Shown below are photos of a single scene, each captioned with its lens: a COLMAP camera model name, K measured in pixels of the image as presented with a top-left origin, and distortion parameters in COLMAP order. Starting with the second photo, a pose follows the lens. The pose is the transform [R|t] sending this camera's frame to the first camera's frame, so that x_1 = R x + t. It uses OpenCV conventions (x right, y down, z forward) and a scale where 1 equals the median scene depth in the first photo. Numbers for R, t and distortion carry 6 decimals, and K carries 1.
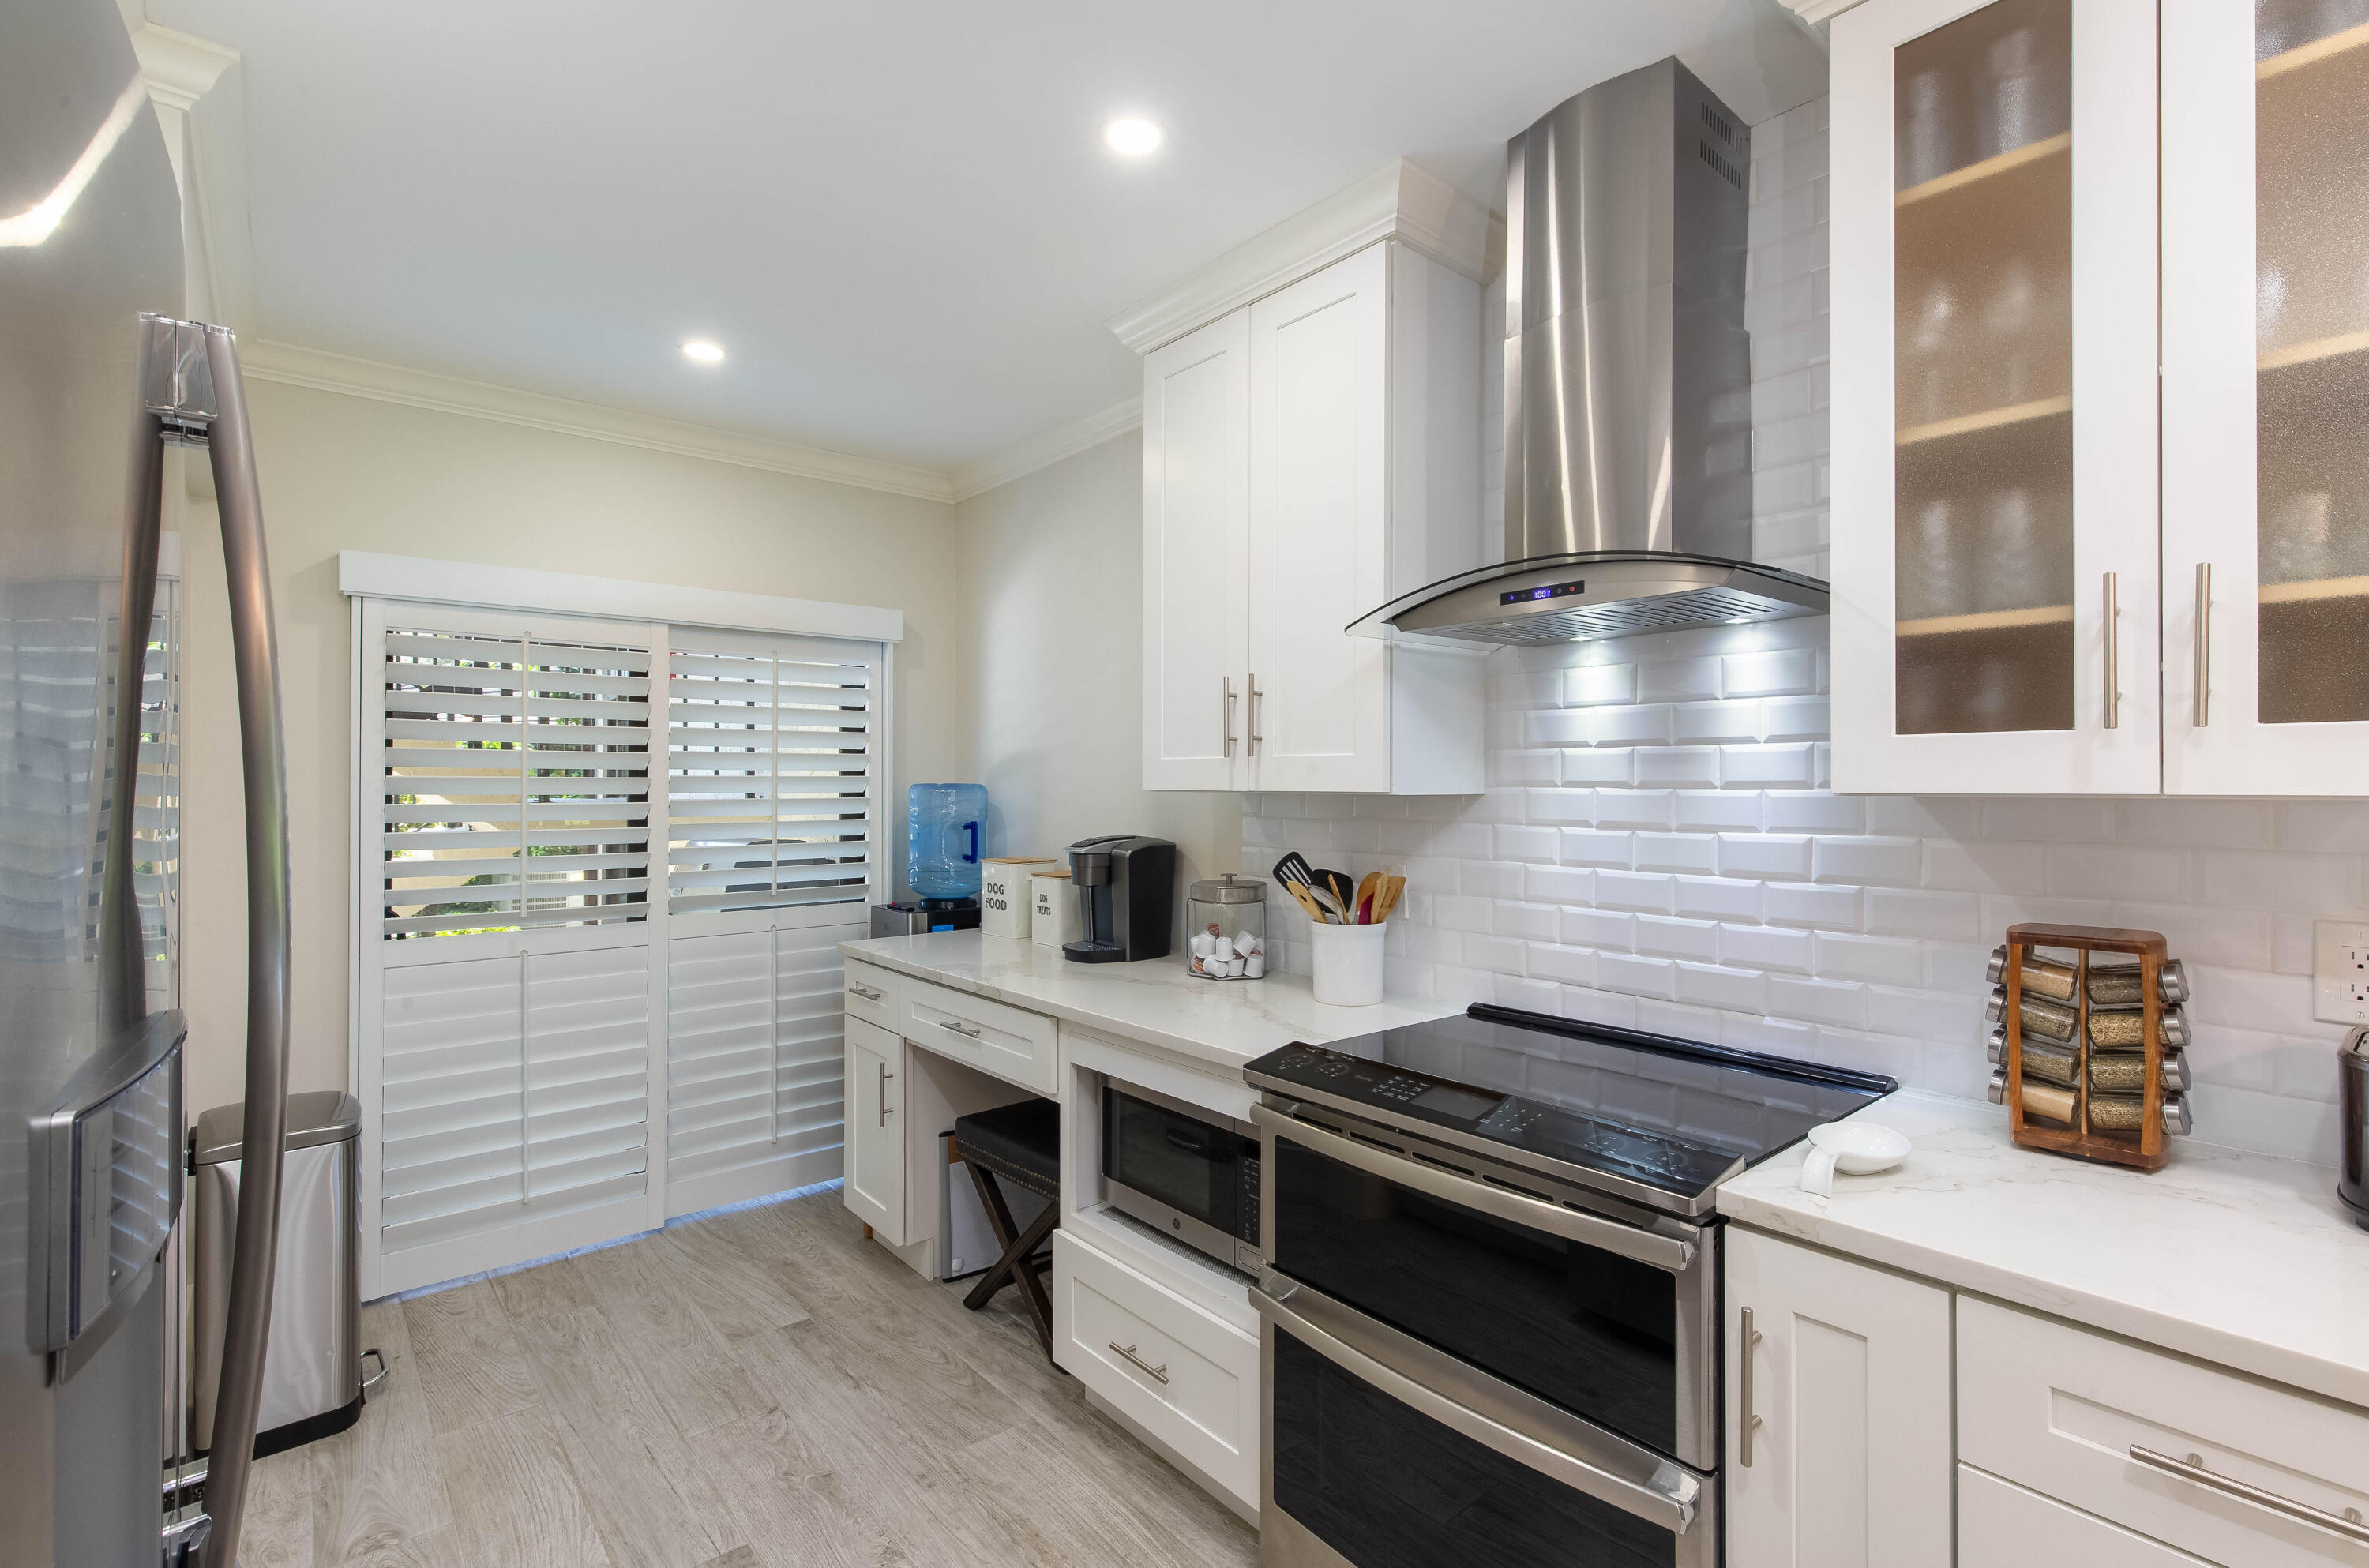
lens RADIAL K [[1084.7, 0, 1178.6], [0, 1084.7, 780.7], [0, 0, 1]] dist [0.010441, -0.001032]
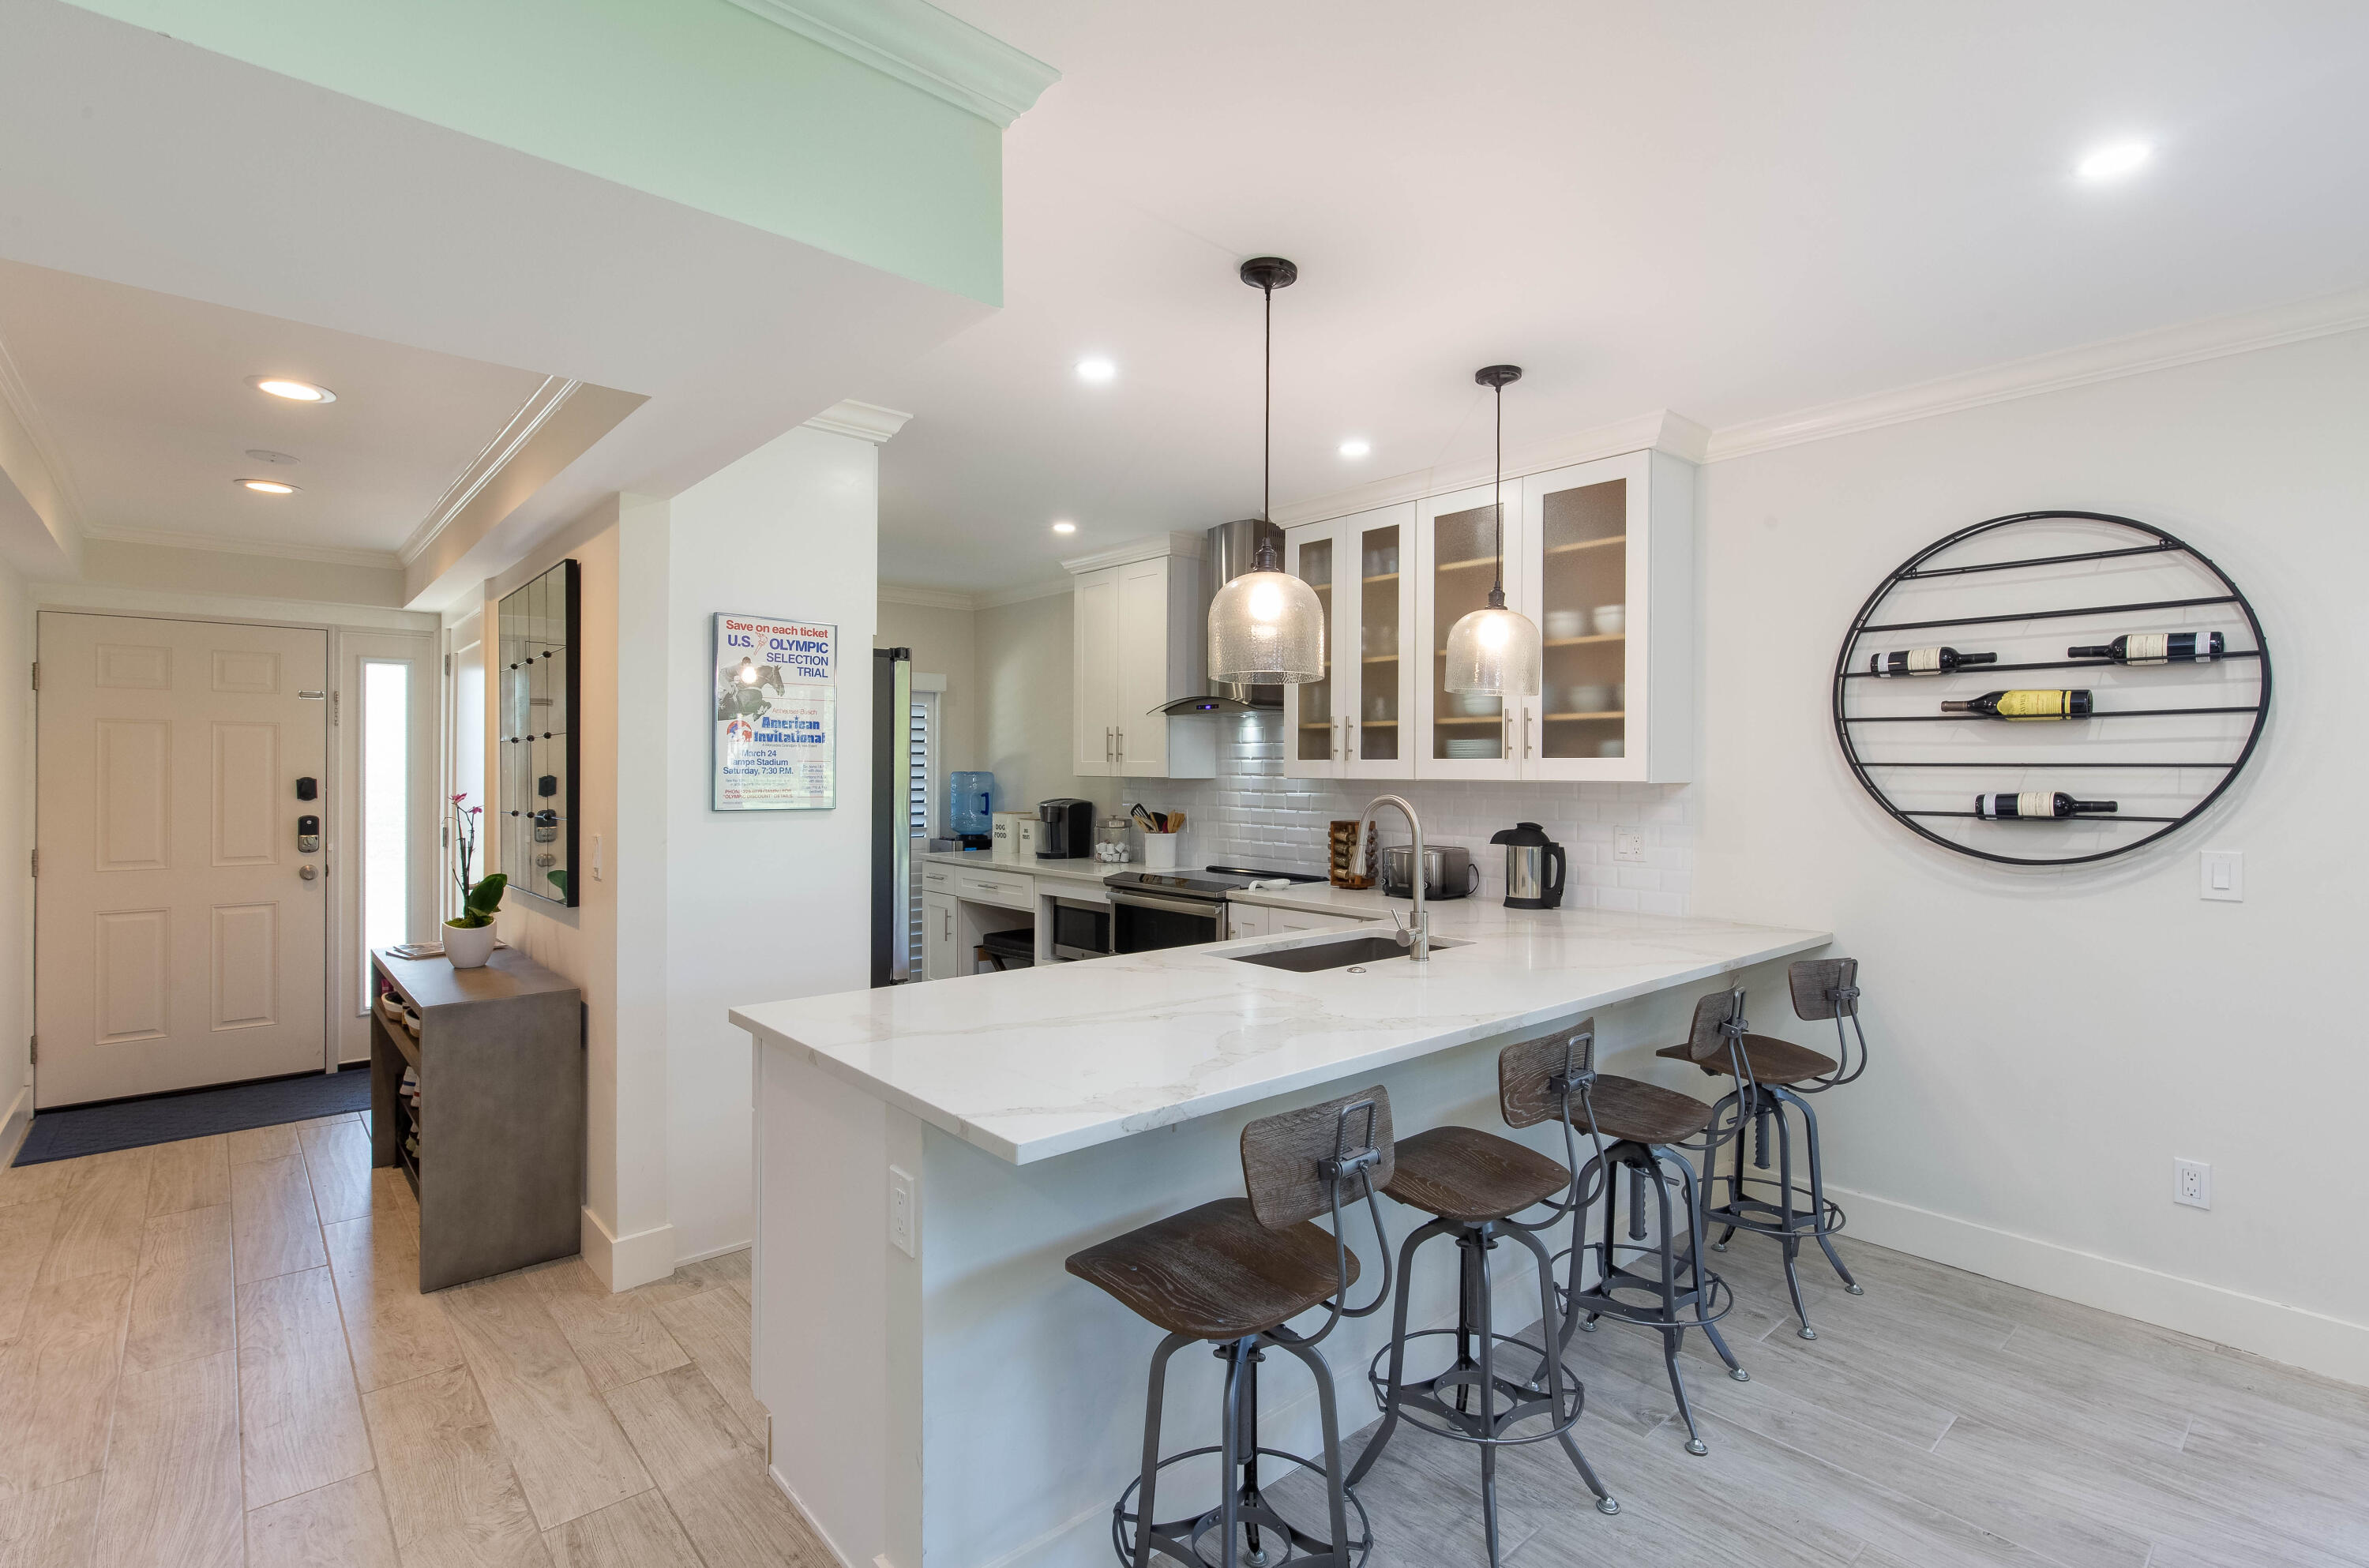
lens RADIAL K [[1093.3, 0, 1193.0], [0, 1093.3, 762.6], [0, 0, 1]] dist [-0.009759, 0.000896]
pose [[0.999177, 0.002288, 0.040496, 0.110988], [-0.002276, 0.999997, -0.000341, -0.016583], [-0.040497, 0.000248, 0.999180, -1.126952]]
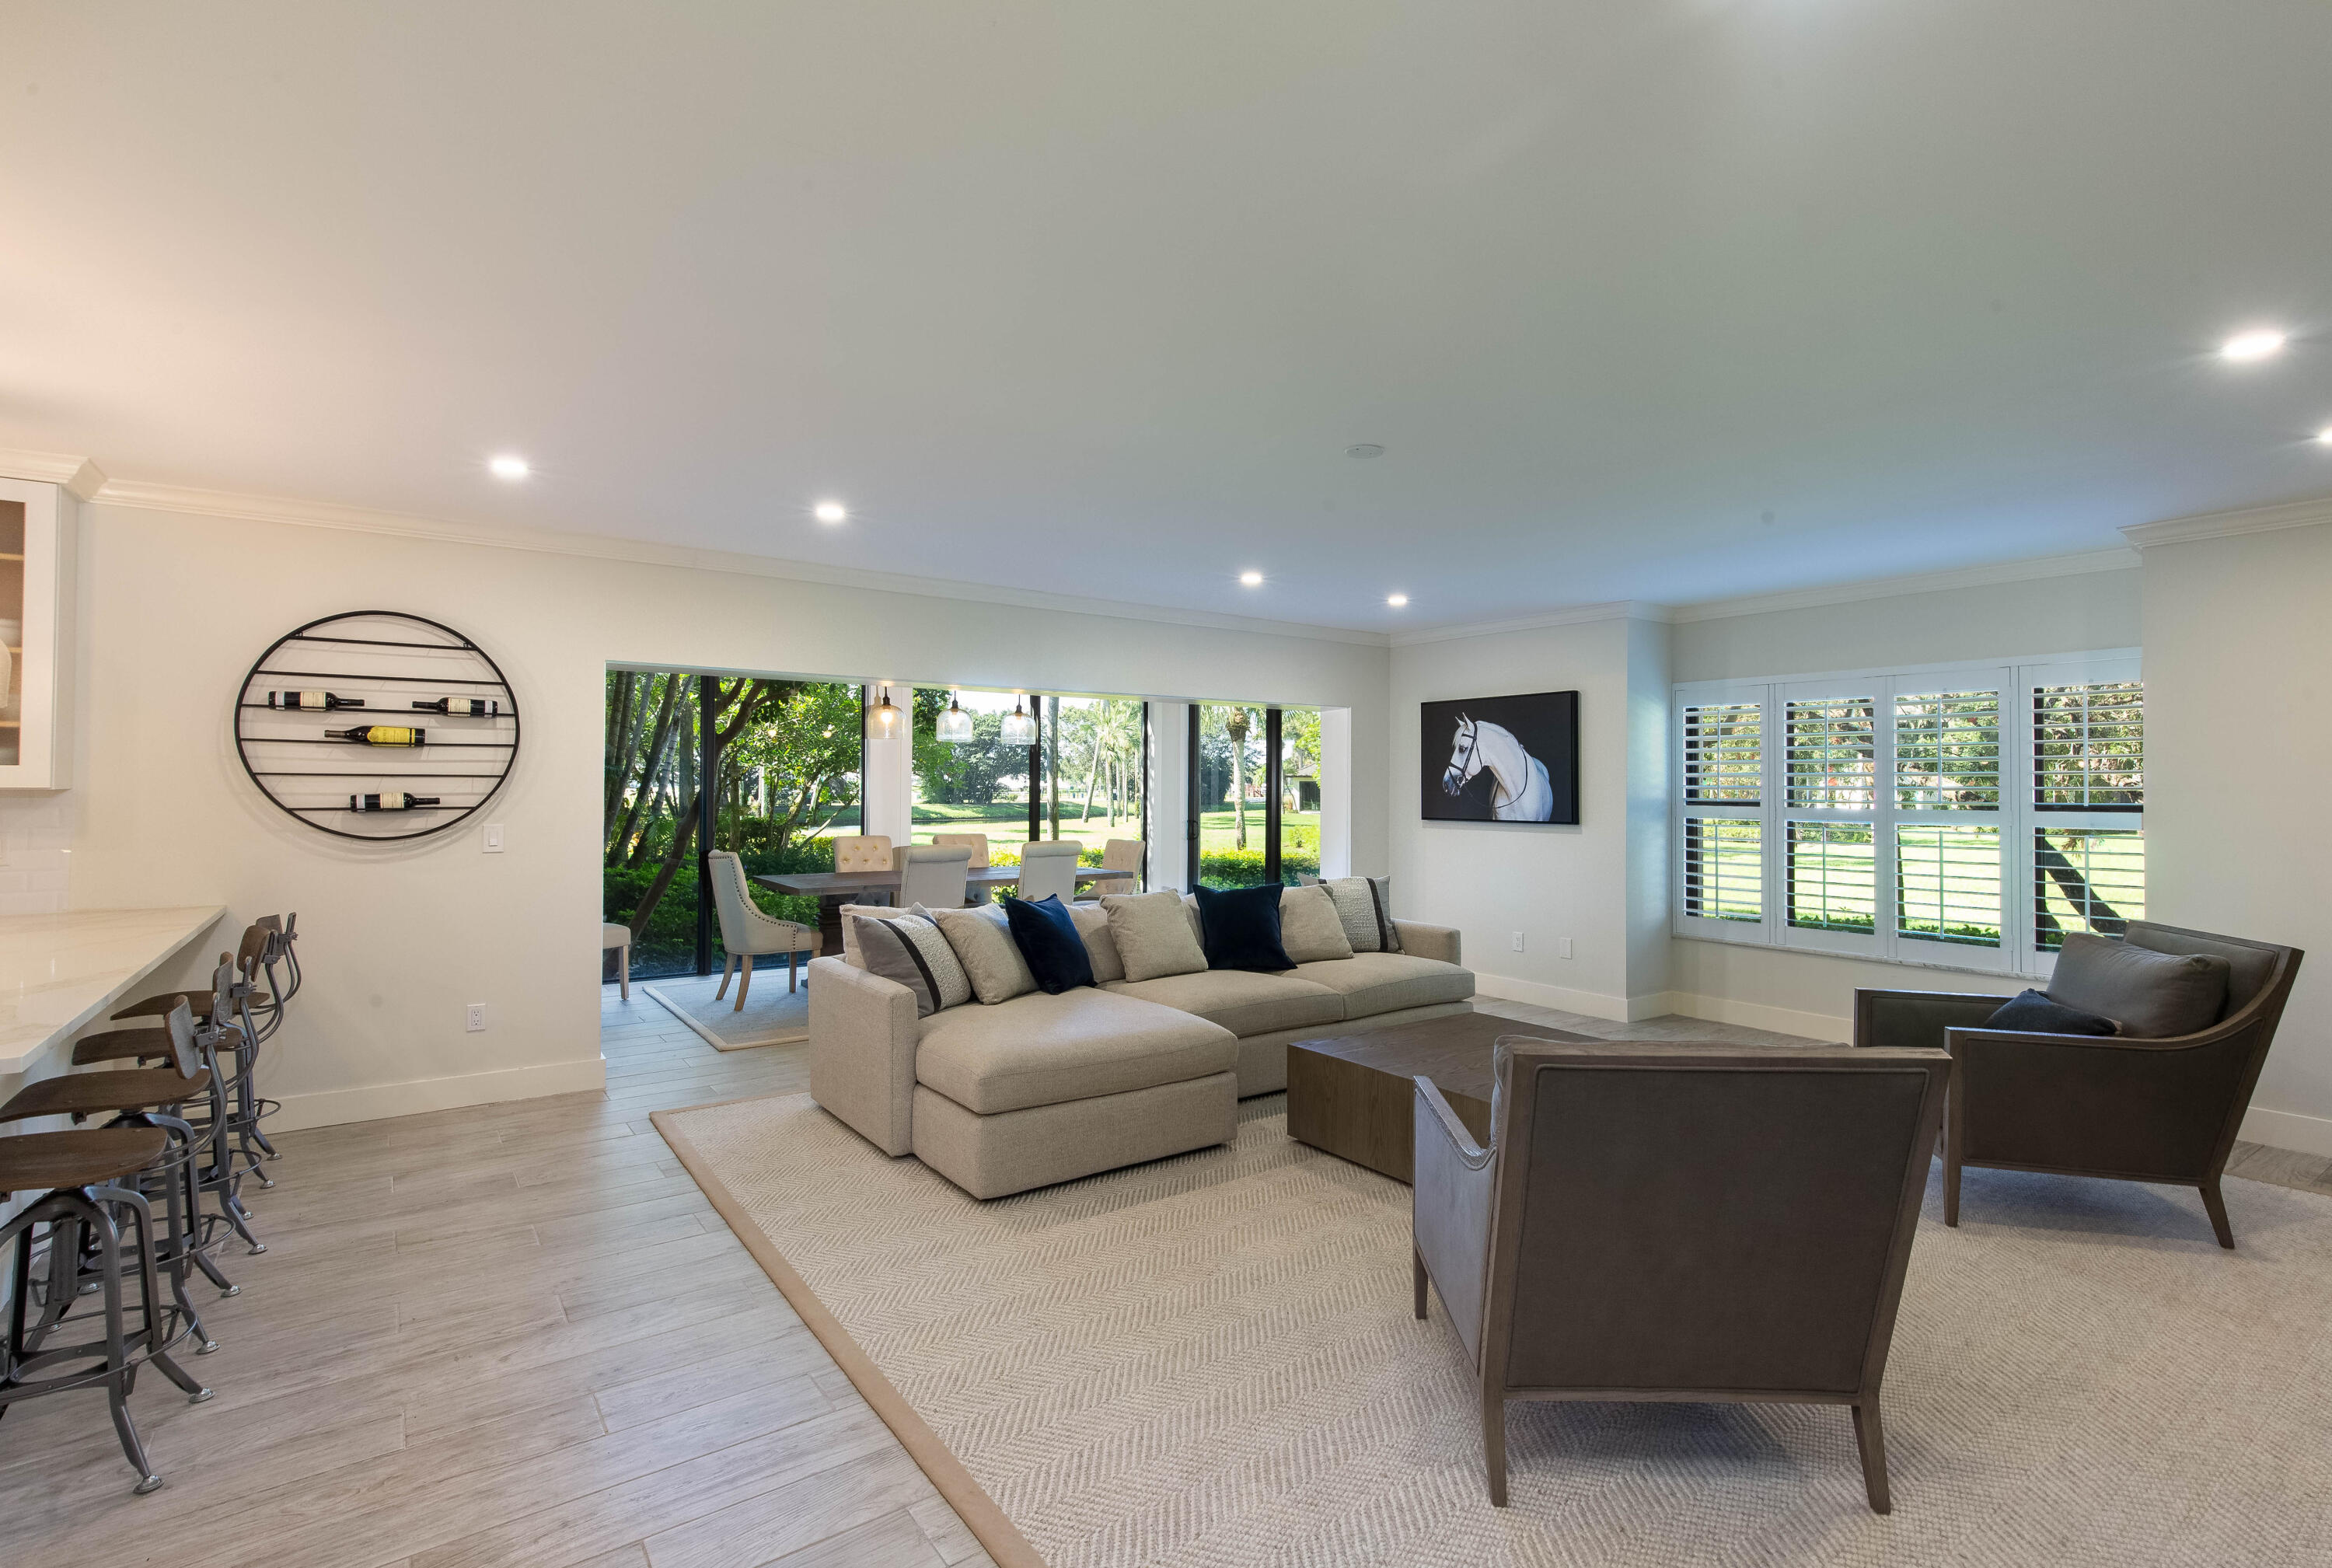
lens RADIAL K [[1067.9, 0, 1171.3], [0, 1067.9, 776.0], [0, 0, 1]] dist [0.010441, -0.001032]
pose [[0.051597, 0.009769, 0.998620, -0.584089], [-0.007295, 0.999929, -0.009405, -0.008482], [-0.998641, -0.006799, 0.051664, -1.360883]]
